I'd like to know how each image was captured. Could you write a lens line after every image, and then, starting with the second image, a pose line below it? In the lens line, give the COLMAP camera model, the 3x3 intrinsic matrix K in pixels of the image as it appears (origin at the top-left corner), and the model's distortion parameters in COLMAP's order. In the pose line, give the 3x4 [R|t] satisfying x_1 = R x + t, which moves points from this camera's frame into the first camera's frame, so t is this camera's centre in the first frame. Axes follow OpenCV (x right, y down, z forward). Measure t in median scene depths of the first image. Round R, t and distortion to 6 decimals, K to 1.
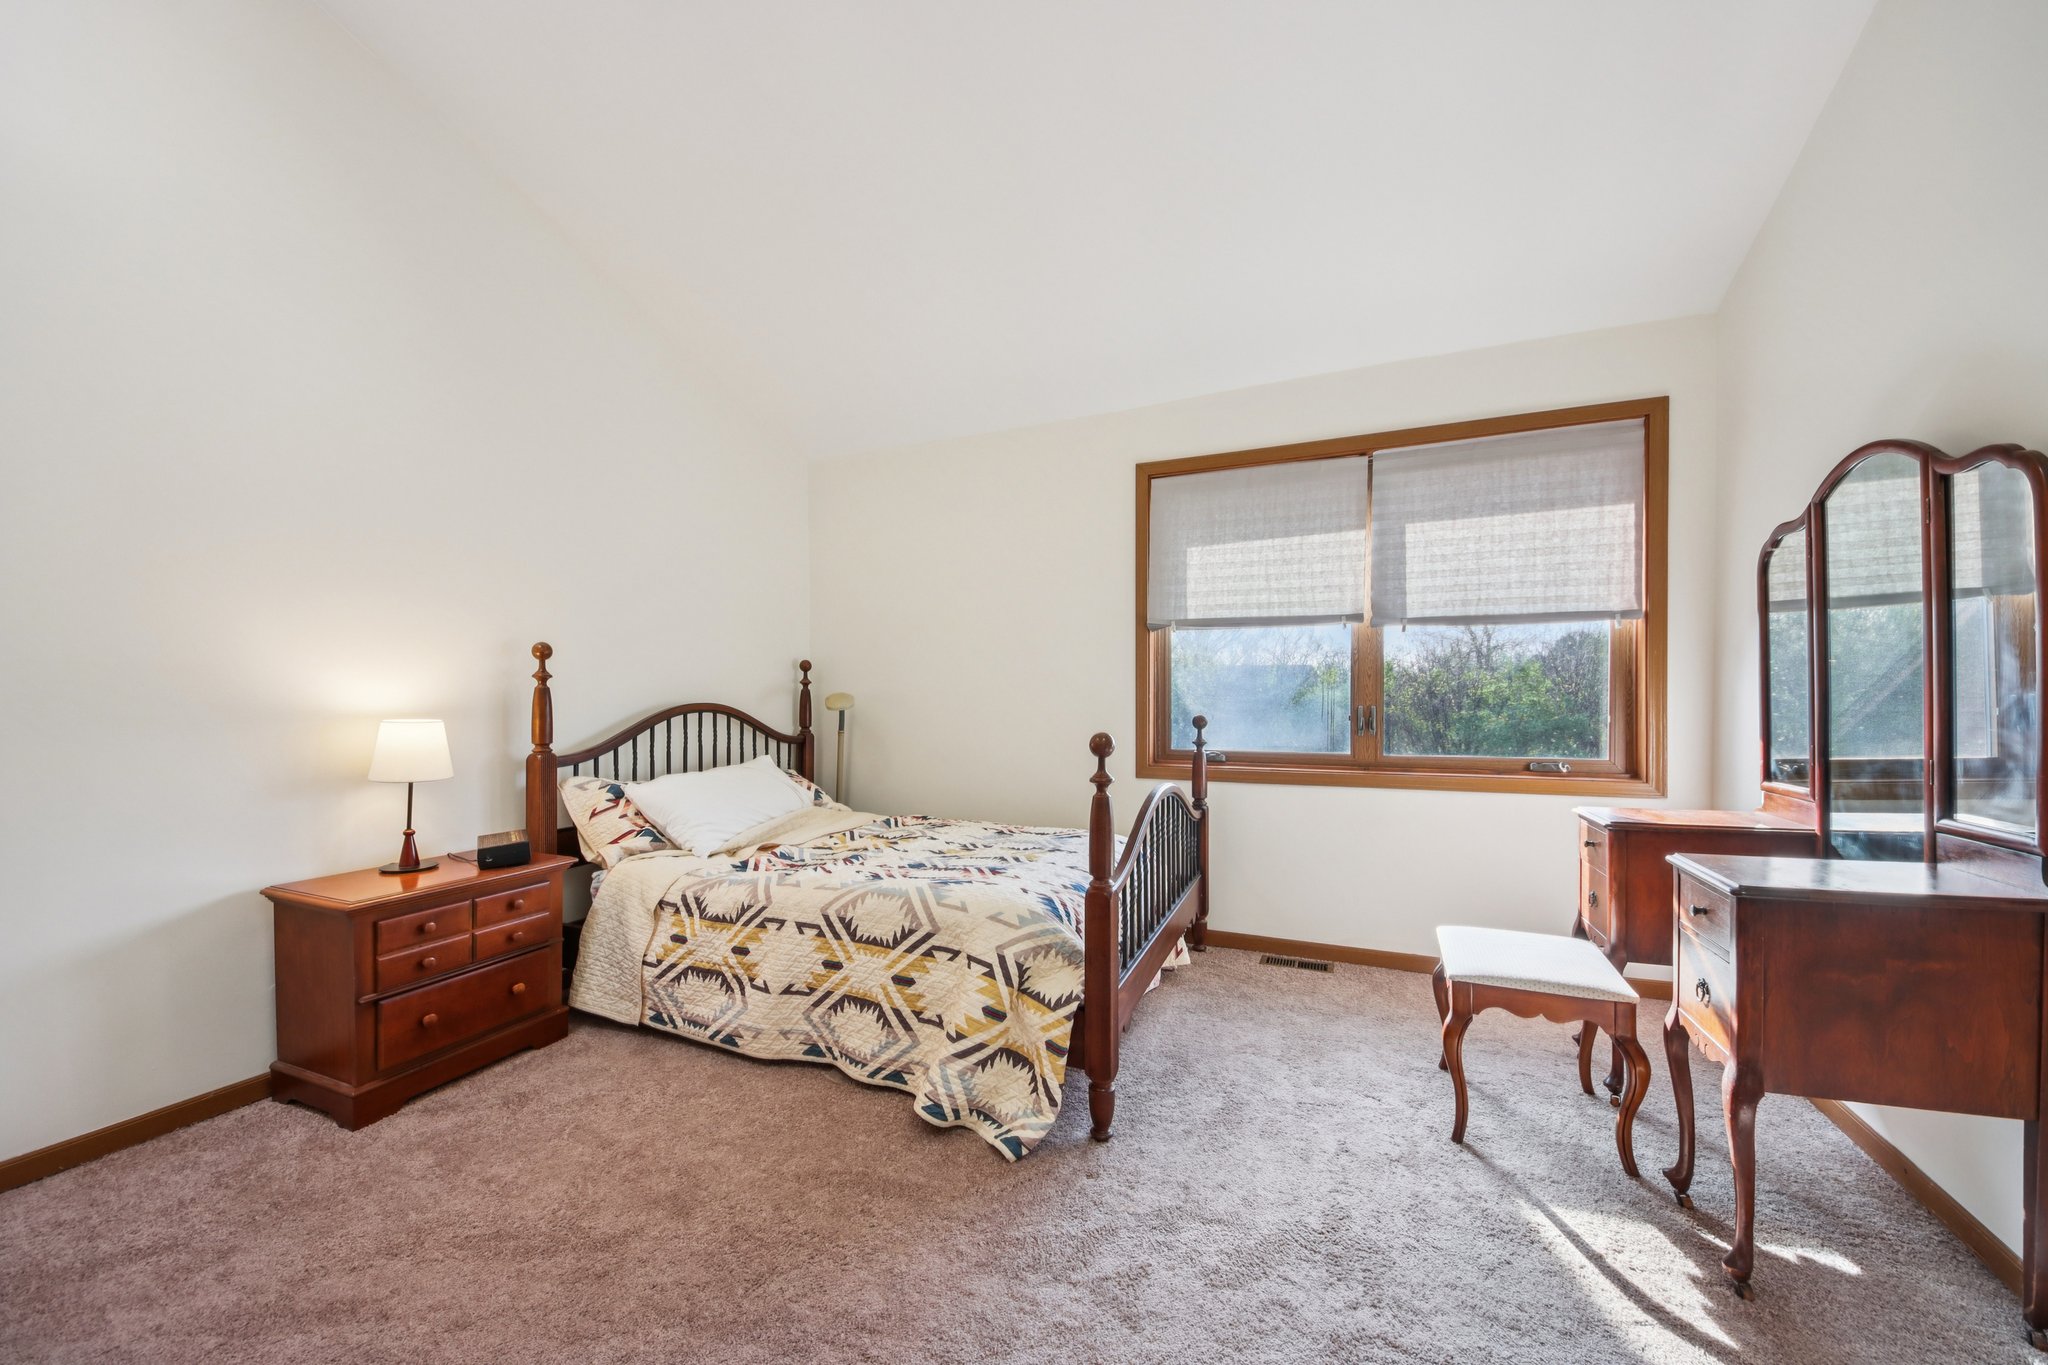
lens RADIAL K [[762.7, 0, 1018.2], [0, 762.7, 693.2], [0, 0, 1]] dist [0.044467, -0.028494]
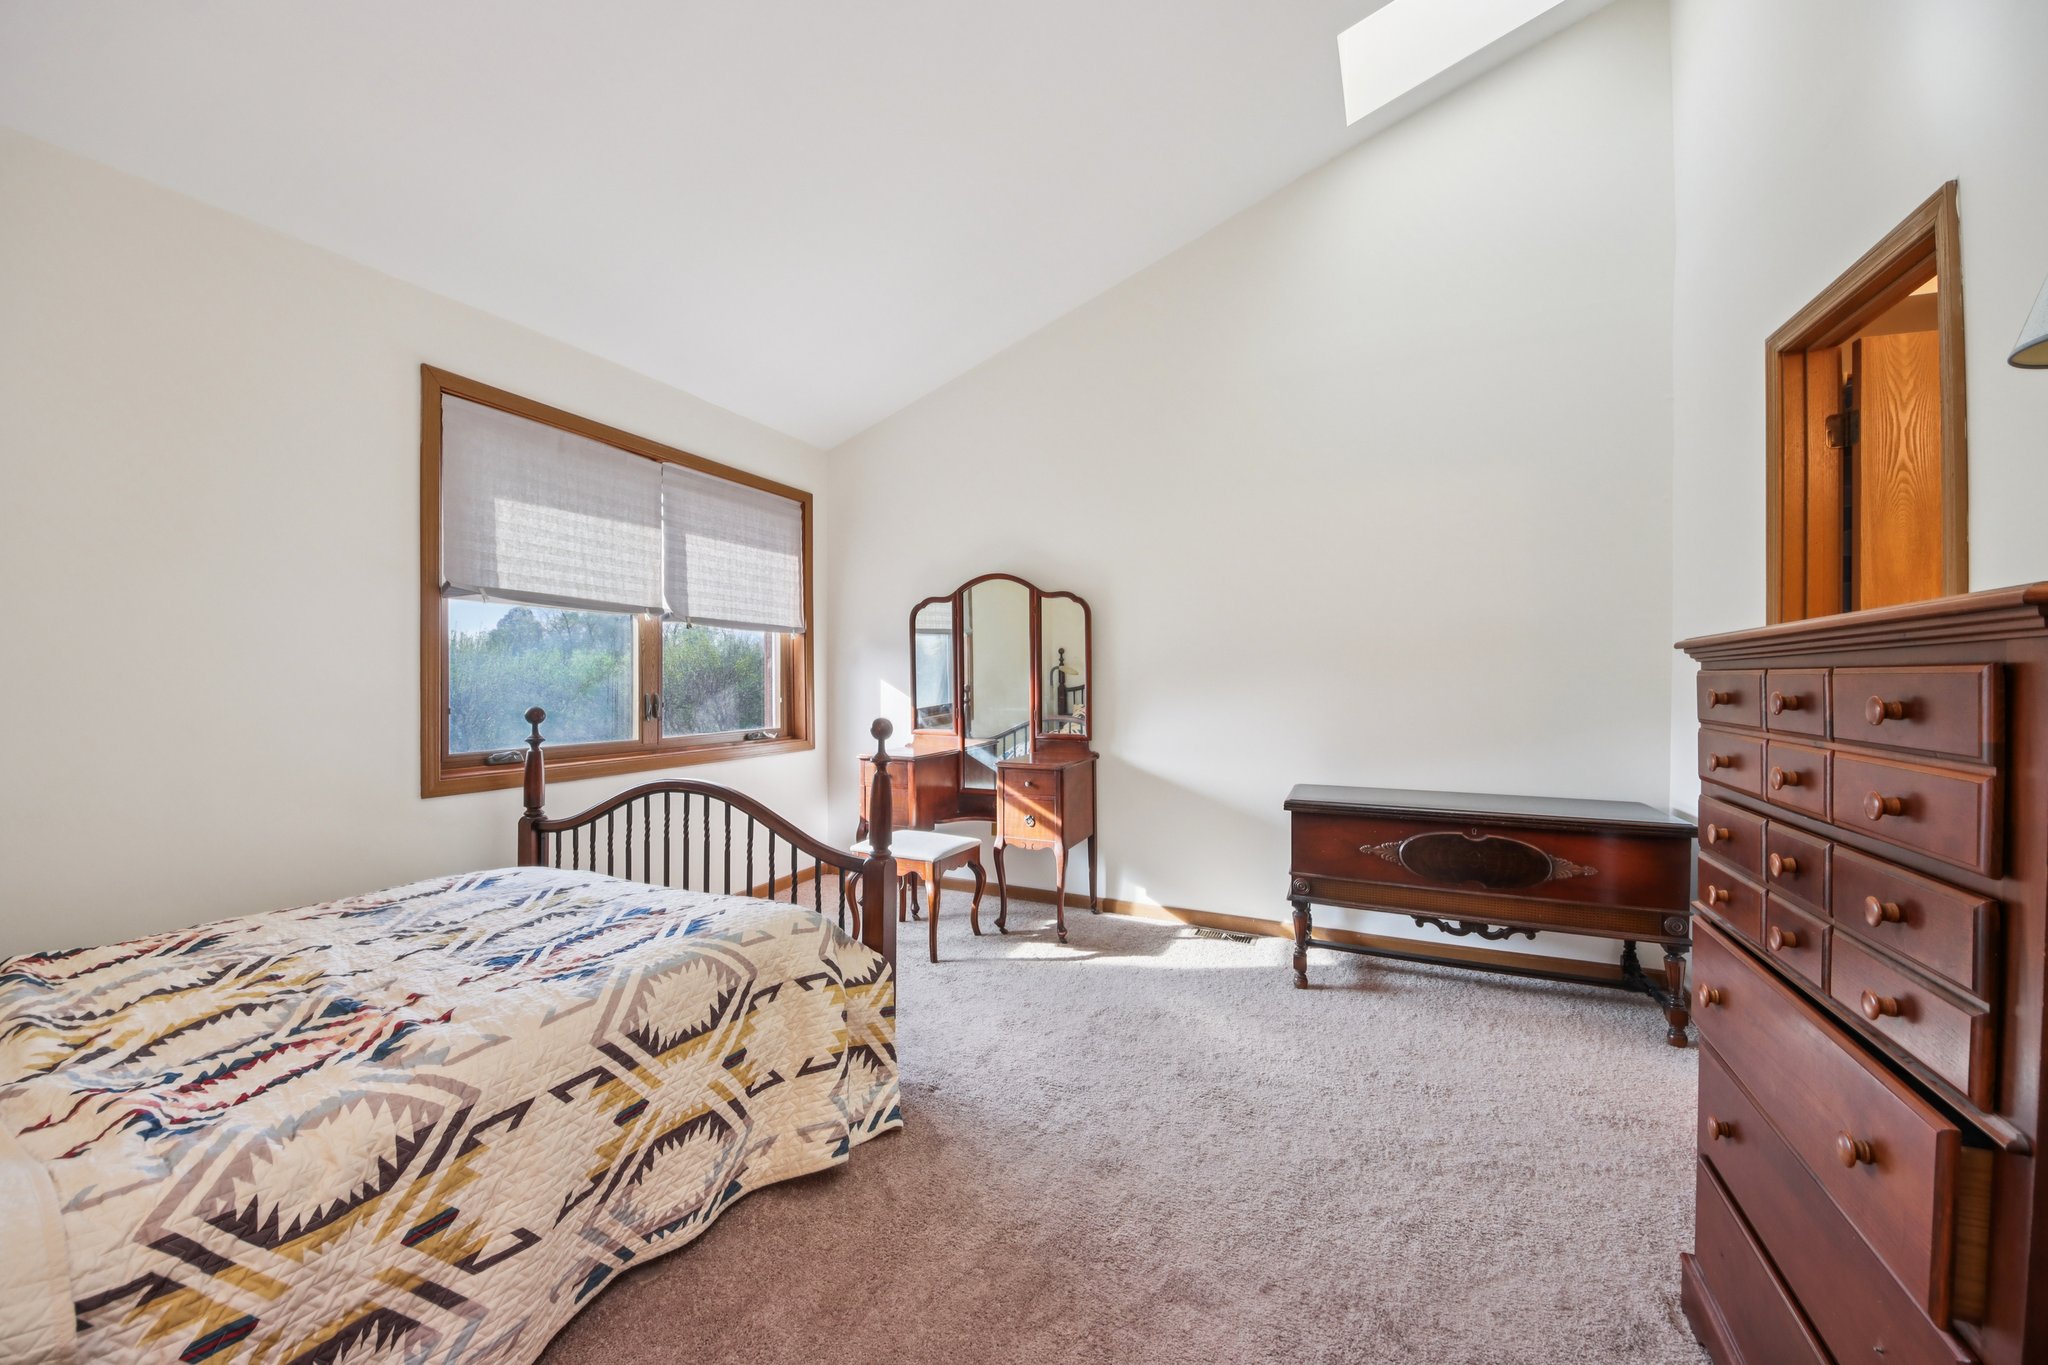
lens RADIAL K [[747.9, 0, 1016.8], [0, 747.9, 682.9], [0, 0, 1]] dist [0.000679, -0.012380]
pose [[0.044454, 0.004226, 0.999002, -0.643330], [-0.000929, 0.999991, -0.004189, 0.005467], [-0.999011, -0.000742, 0.044458, 0.509214]]
